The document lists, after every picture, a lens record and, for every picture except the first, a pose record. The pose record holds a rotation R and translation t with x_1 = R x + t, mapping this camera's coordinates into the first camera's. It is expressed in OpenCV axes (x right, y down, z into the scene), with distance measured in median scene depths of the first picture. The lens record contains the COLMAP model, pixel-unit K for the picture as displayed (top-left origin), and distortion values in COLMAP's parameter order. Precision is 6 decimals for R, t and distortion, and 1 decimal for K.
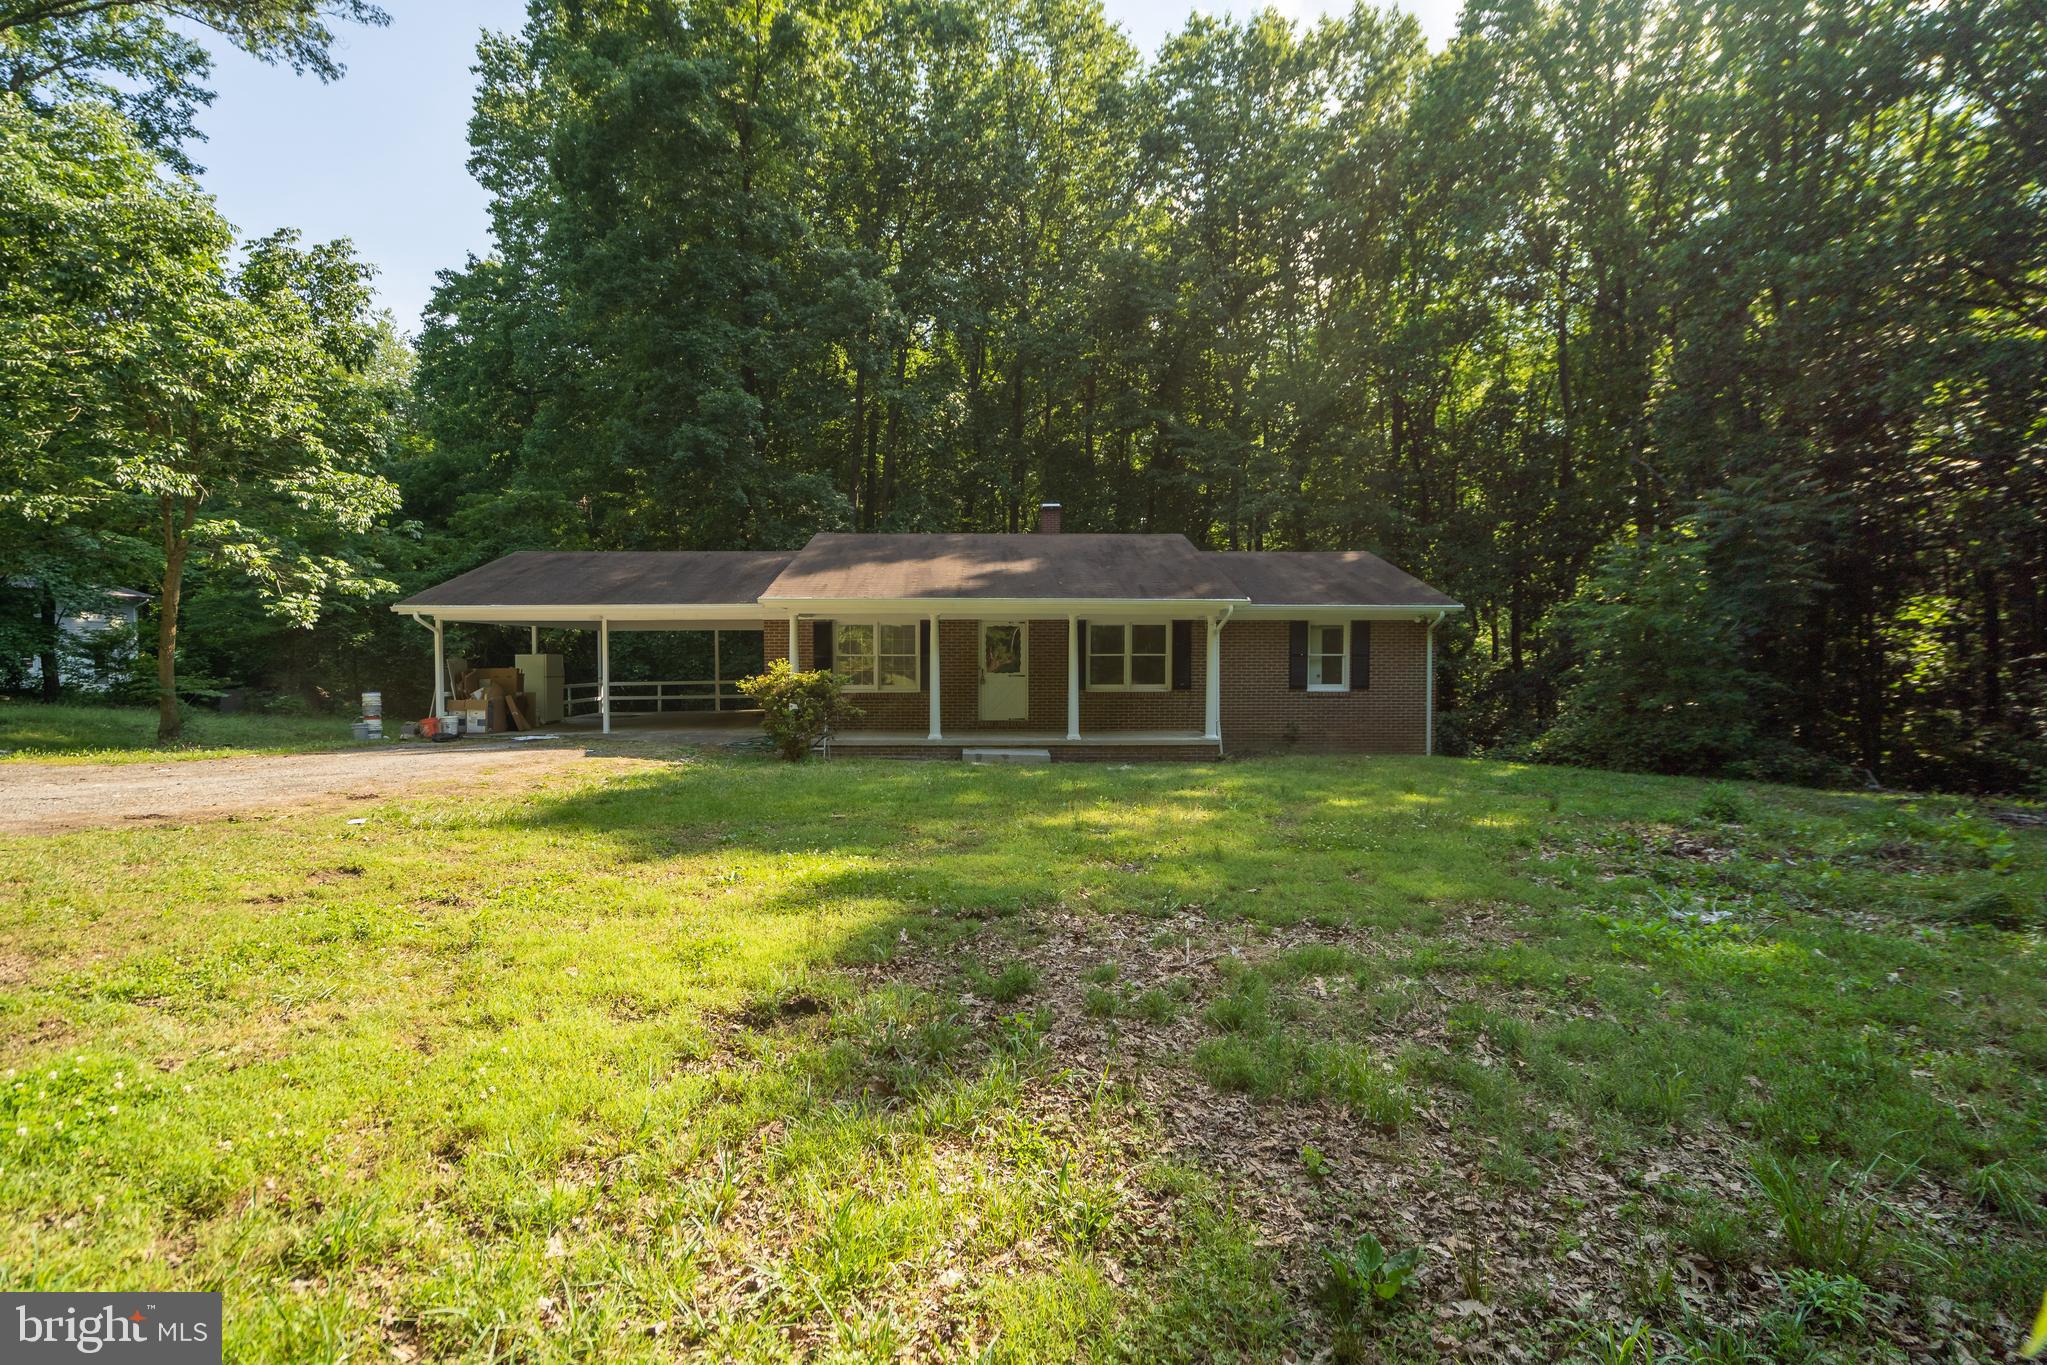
lens RADIAL K [[938.9, 0, 1021.2], [0, 938.9, 677.4], [0, 0, 1]] dist [-0.009857, 0.003122]
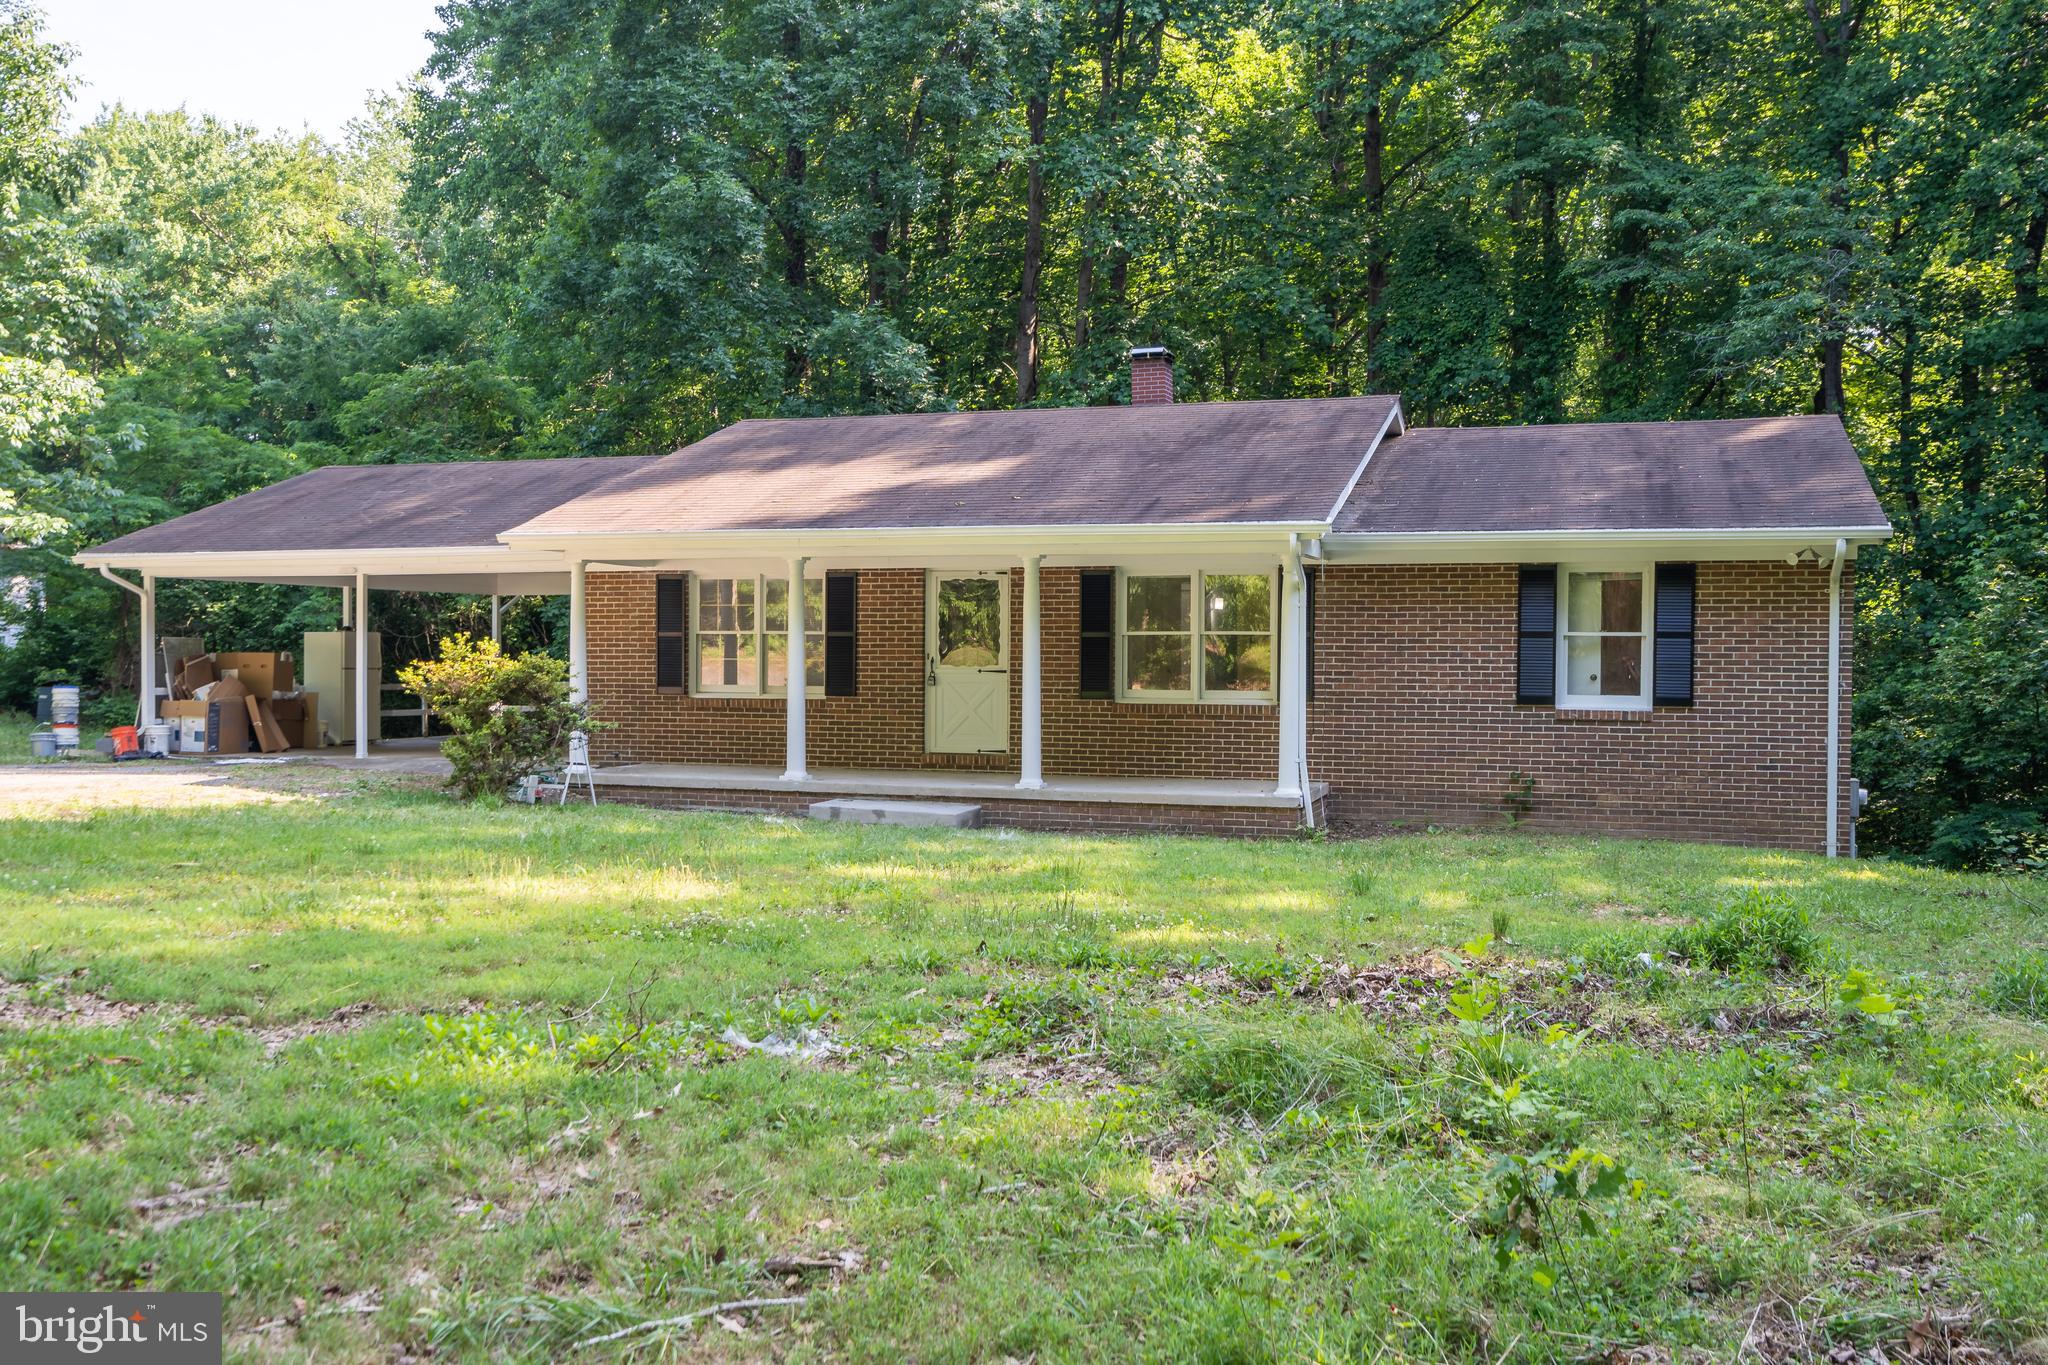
lens RADIAL K [[1887.9, 0, 1037.8], [0, 1887.9, 672.4], [0, 0, 1]] dist [0.001265, 0.000000]
pose [[0.936960, 0.009565, -0.349305, 0.412653], [-0.013920, 0.999854, -0.009959, 0.009615], [0.349158, 0.014193, 0.936956, -0.011053]]
